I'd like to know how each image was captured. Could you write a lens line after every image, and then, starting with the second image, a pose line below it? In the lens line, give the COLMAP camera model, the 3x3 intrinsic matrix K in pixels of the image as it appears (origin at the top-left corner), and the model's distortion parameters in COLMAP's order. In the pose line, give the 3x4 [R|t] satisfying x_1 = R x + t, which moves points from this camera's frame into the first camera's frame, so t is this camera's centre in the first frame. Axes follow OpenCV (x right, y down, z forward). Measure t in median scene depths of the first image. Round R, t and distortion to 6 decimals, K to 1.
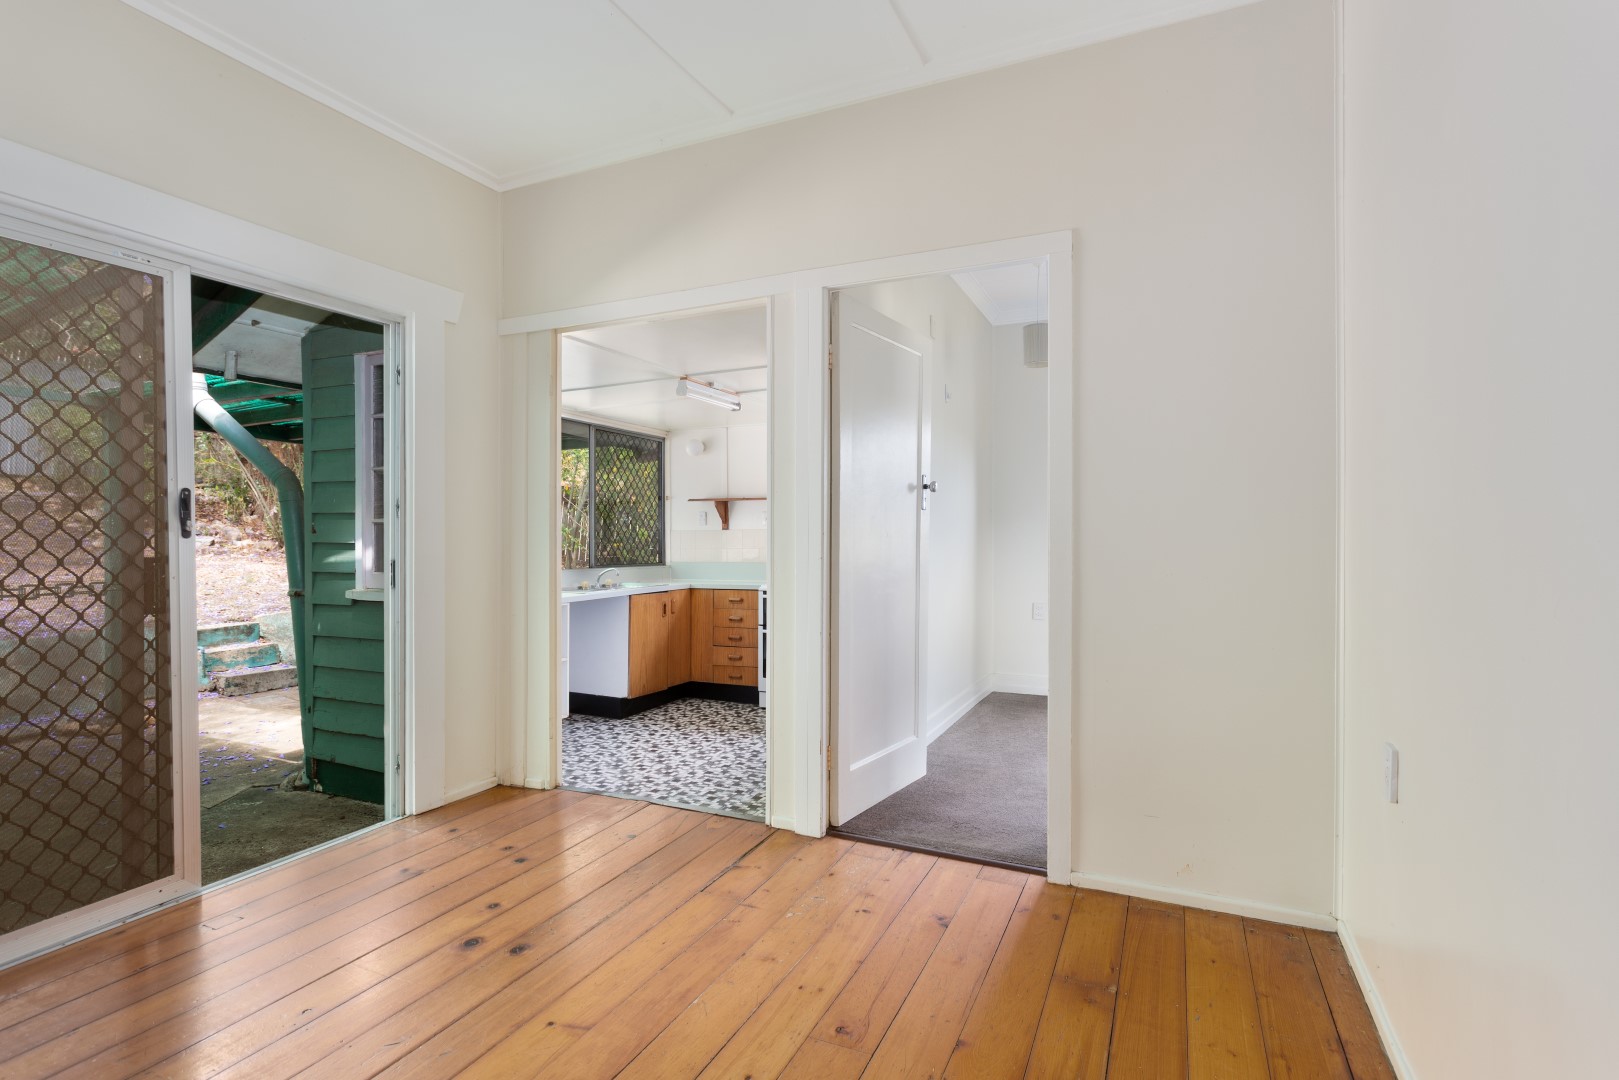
lens RADIAL K [[783.7, 0, 803.0], [0, 783.7, 543.8], [0, 0, 1]] dist [0.000110, 0.000252]
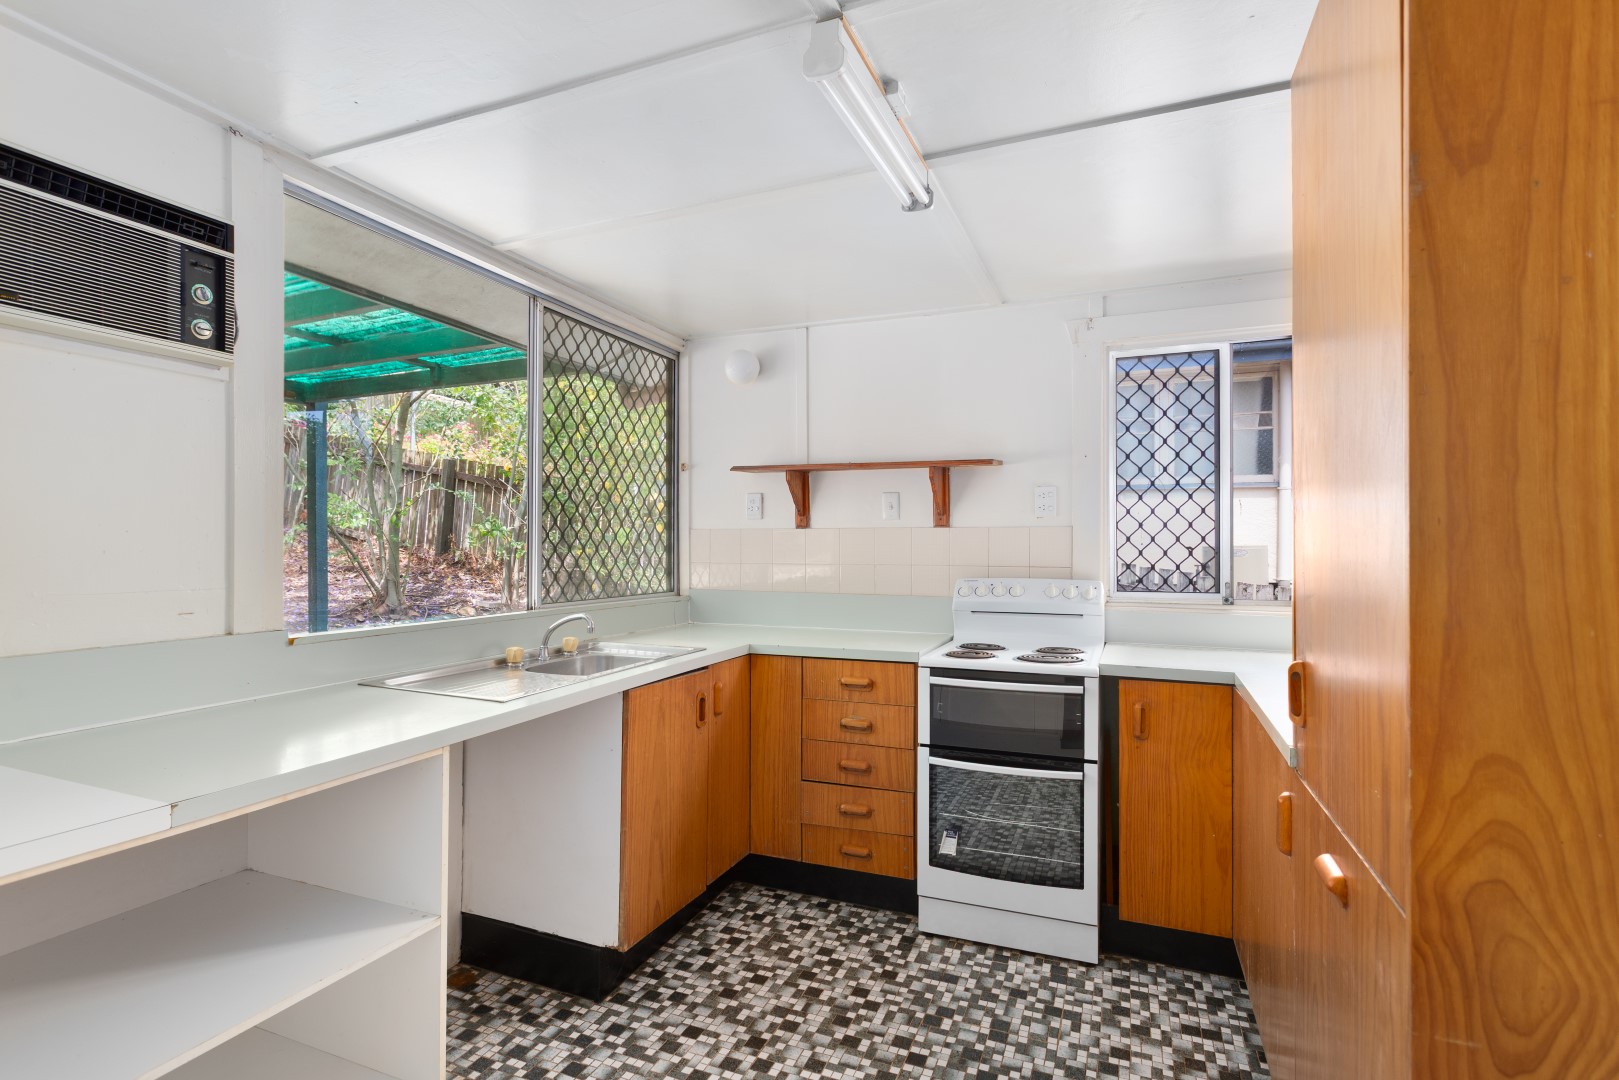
lens RADIAL K [[783.7, 0, 817.0], [0, 783.7, 536.9], [0, 0, 1]] dist [0.000110, 0.000252]
pose [[0.998001, 0.001773, 0.063167, -0.135221], [-0.001247, 0.999964, -0.008373, -0.008501], [-0.063180, 0.008277, 0.997968, 0.541596]]
